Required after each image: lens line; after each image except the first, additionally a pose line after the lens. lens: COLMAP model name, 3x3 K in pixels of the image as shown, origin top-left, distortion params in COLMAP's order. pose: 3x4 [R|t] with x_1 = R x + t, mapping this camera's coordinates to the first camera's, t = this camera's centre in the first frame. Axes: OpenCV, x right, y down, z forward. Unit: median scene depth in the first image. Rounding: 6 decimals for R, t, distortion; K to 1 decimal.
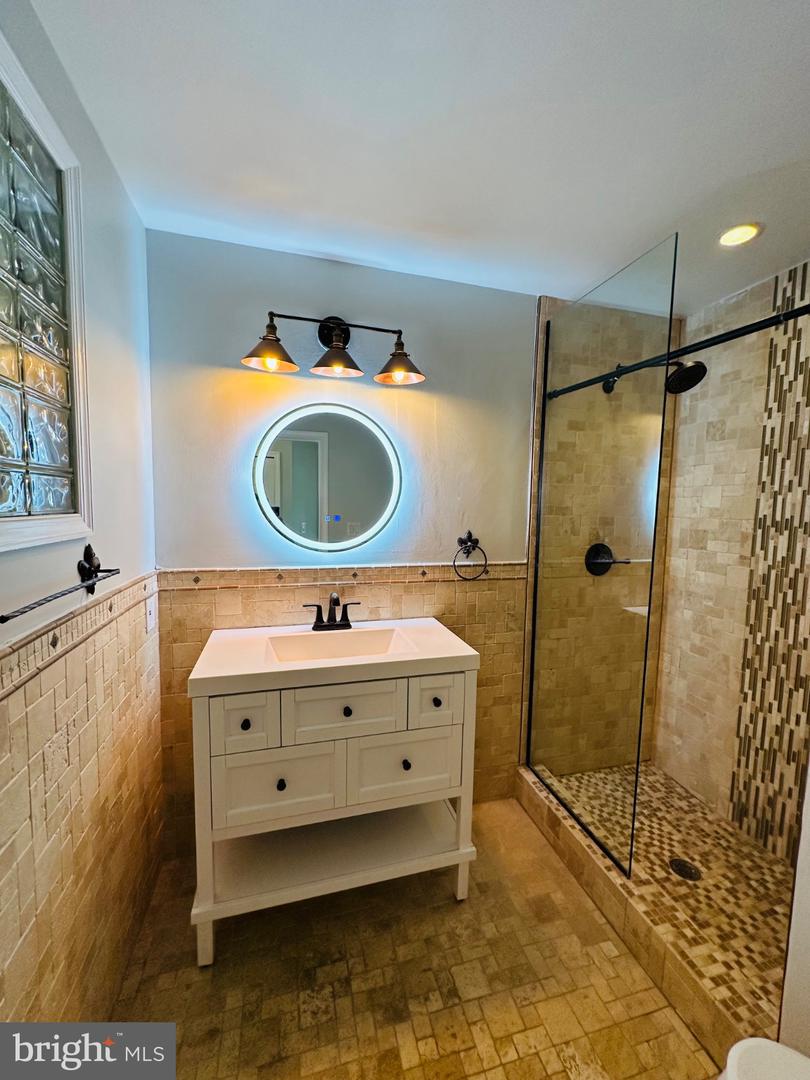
lens RADIAL K [[430.9, 0, 405.0], [0, 430.9, 540.0], [0, 0, 1]] dist [-0.001285, 0.000641]
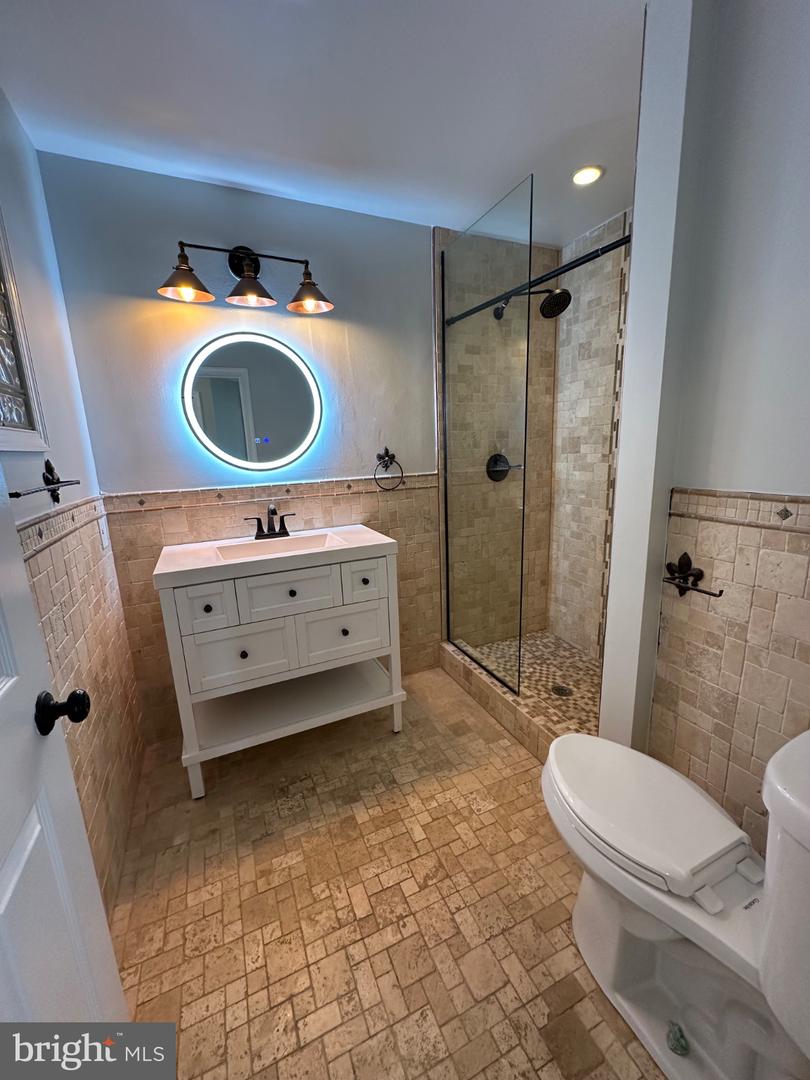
lens RADIAL K [[430.9, 0, 405.0], [0, 430.9, 540.0], [0, 0, 1]] dist [-0.001285, 0.000641]
pose [[0.986416, -0.087362, 0.139108, 0.019871], [0.069021, 0.988895, 0.131616, 0.084921], [-0.149061, -0.120227, 0.981492, -0.187401]]
